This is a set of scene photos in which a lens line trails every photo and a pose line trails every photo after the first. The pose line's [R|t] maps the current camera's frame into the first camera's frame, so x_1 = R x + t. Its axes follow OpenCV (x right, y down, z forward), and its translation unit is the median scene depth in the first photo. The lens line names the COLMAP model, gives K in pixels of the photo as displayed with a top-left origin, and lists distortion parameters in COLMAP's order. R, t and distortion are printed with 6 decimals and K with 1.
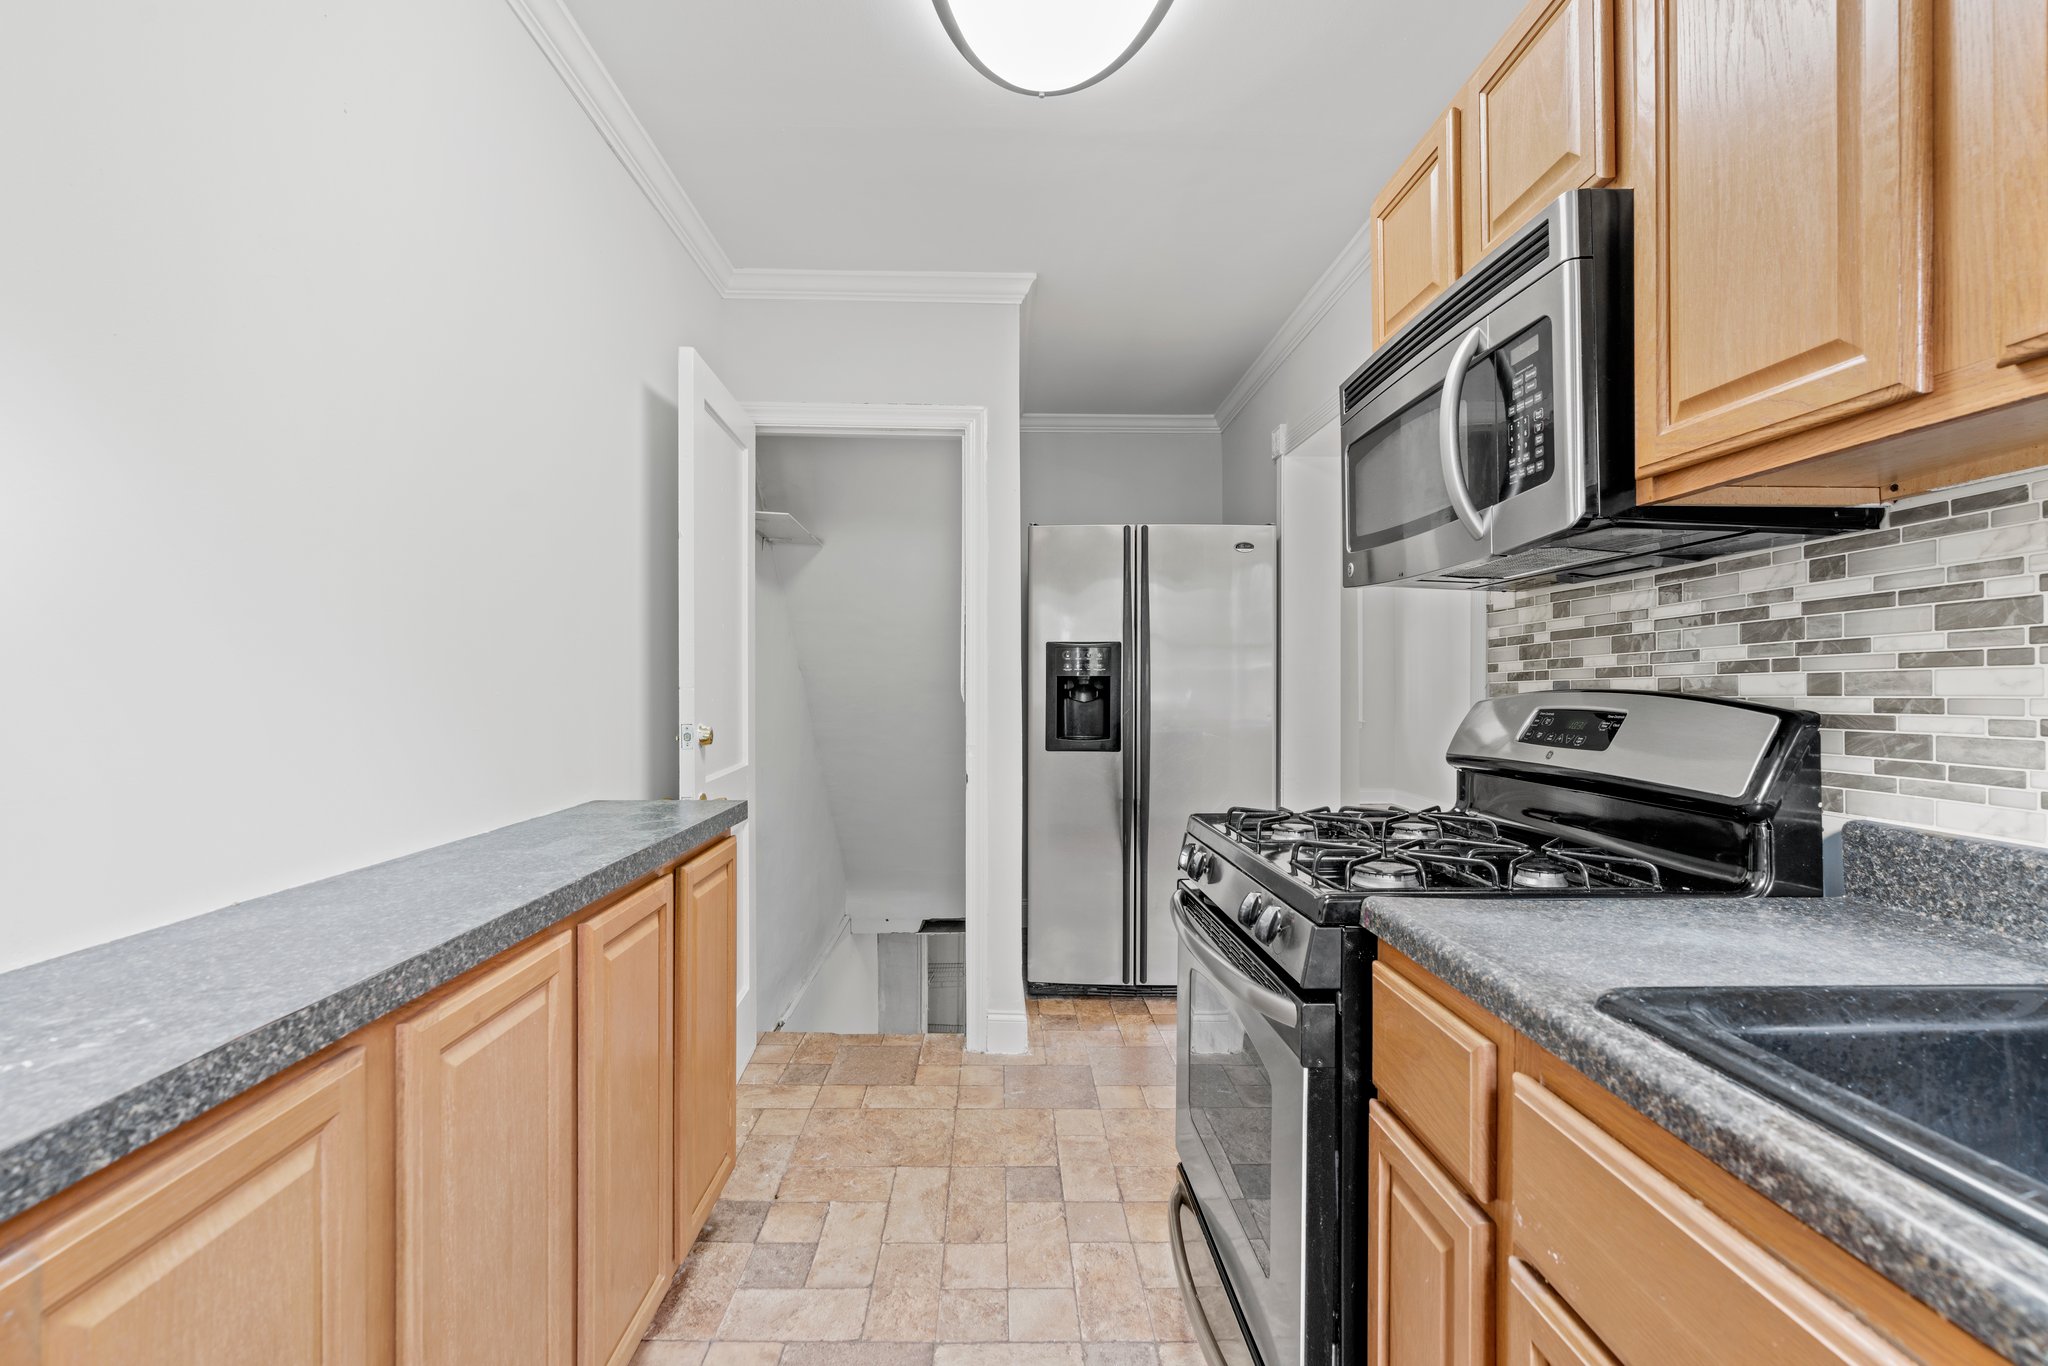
lens RADIAL K [[927.0, 0, 991.6], [0, 927.0, 680.2], [0, 0, 1]] dist [-0.013410, 0.006836]
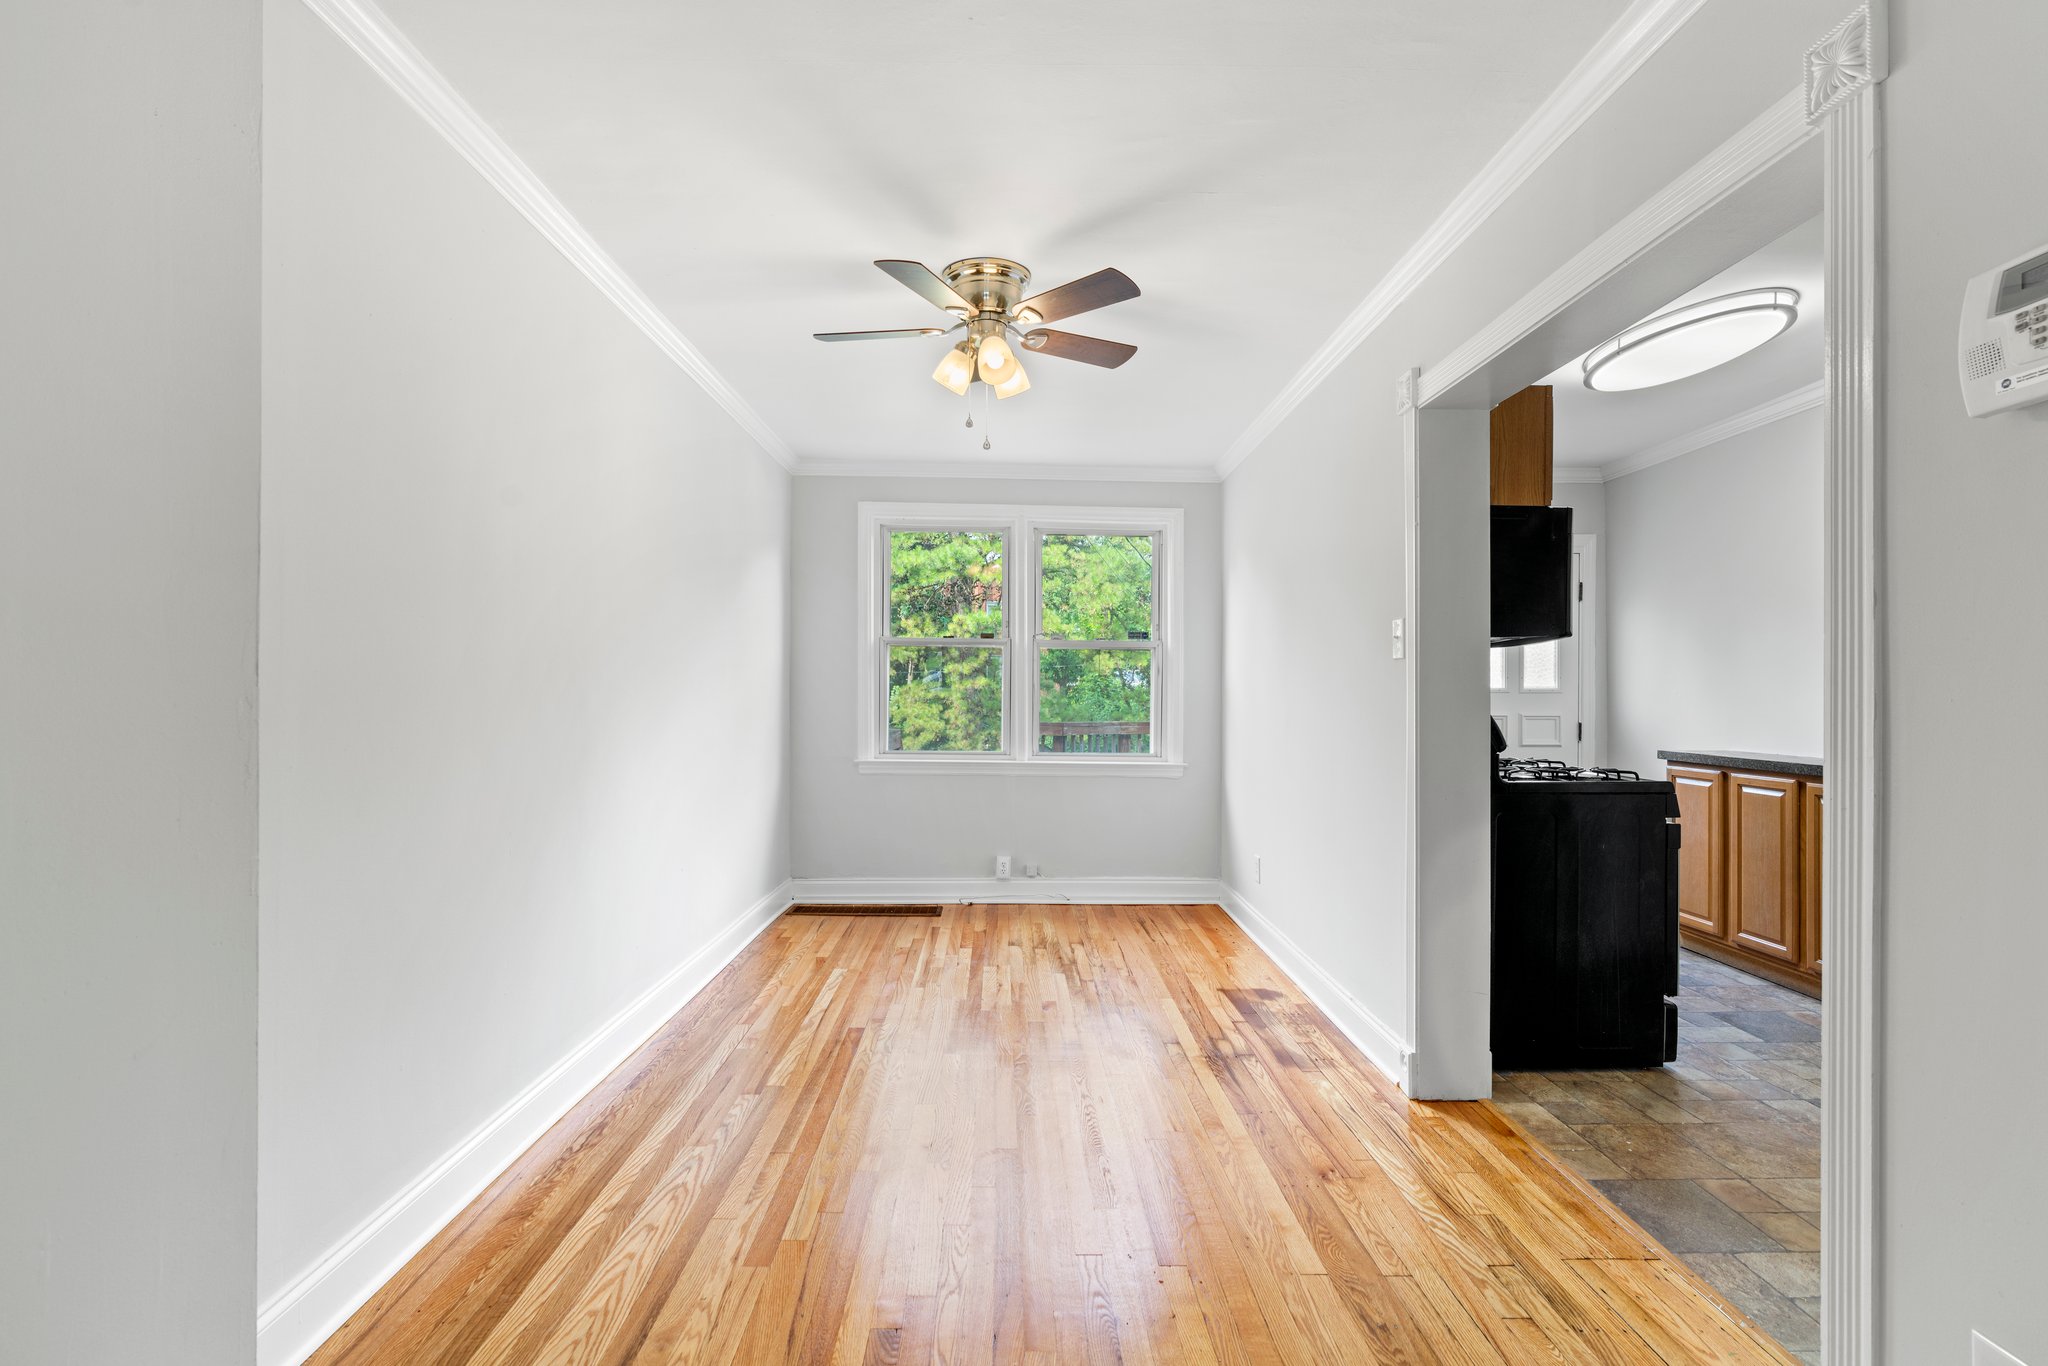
lens RADIAL K [[927.0, 0, 1016.6], [0, 927.0, 695.7], [0, 0, 1]] dist [-0.013410, 0.006836]
pose [[-0.999971, 0.007221, -0.002552, 1.387085], [0.007209, 0.999963, 0.004611, -0.014579], [0.002585, 0.004593, -0.999986, 2.690331]]
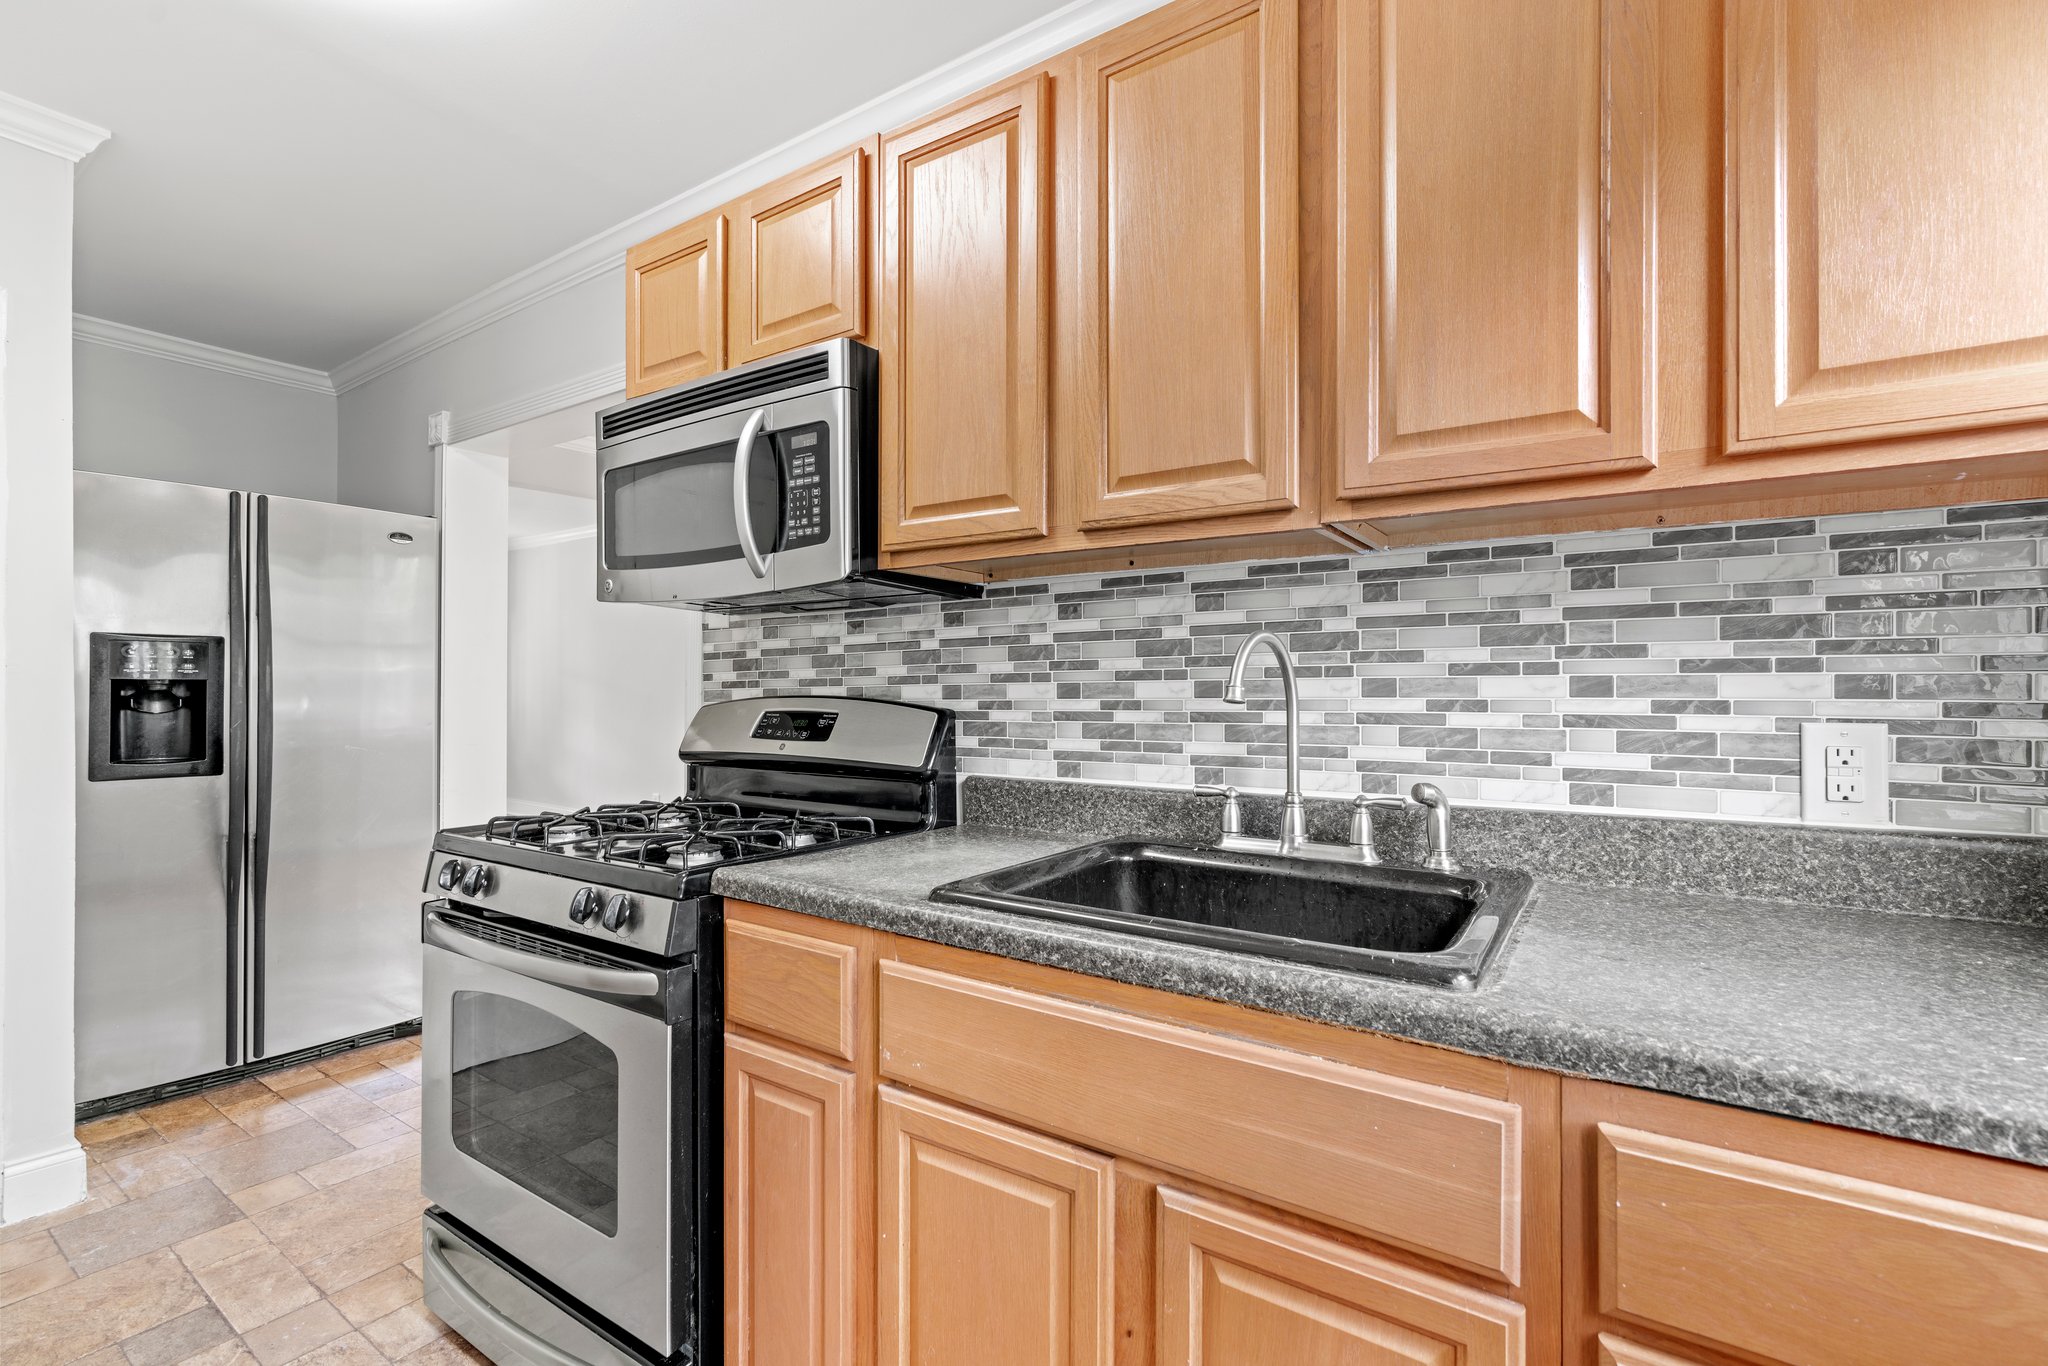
lens RADIAL K [[930.2, 0, 1007.2], [0, 930.2, 683.6], [0, 0, 1]] dist [-0.012521, 0.002449]
pose [[0.583675, 0.005197, 0.811971, -0.208630], [-0.004810, 0.999984, -0.002942, -0.003717], [-0.811973, -0.002188, 0.583691, -0.010076]]
